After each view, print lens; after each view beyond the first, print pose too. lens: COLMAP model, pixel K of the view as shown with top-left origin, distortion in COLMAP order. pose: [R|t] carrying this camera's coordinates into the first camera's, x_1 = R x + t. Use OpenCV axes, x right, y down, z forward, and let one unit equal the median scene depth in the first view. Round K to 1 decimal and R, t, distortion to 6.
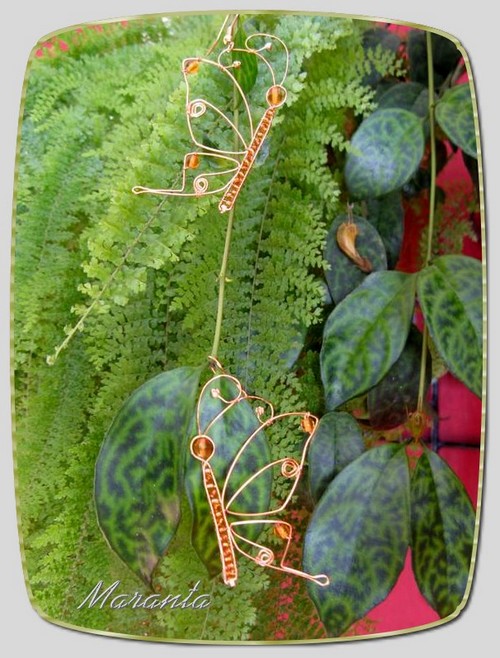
lens RADIAL K [[716.1, 0, 250.0], [0, 716.1, 329.0], [0, 0, 1]] dist [-0.242265, 0.333799]
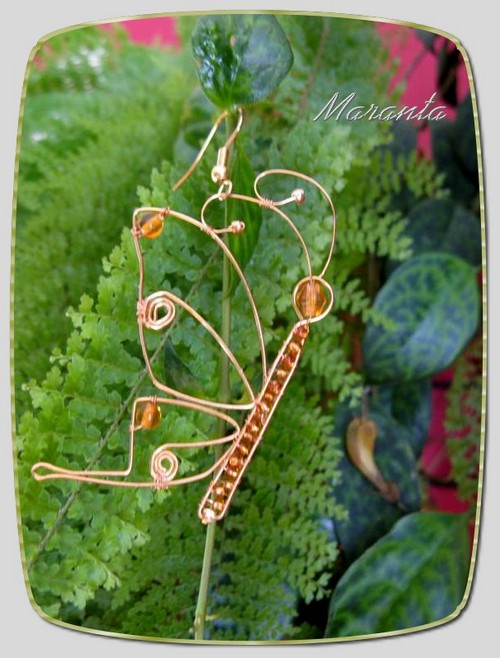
lens RADIAL K [[716.1, 0, 250.0], [0, 716.1, 329.0], [0, 0, 1]] dist [-0.242265, 0.333799]
pose [[0.991513, 0.036542, 0.124766, -0.059157], [-0.033309, 0.999056, -0.027896, -0.229366], [-0.125667, 0.023503, 0.991794, 0.368541]]
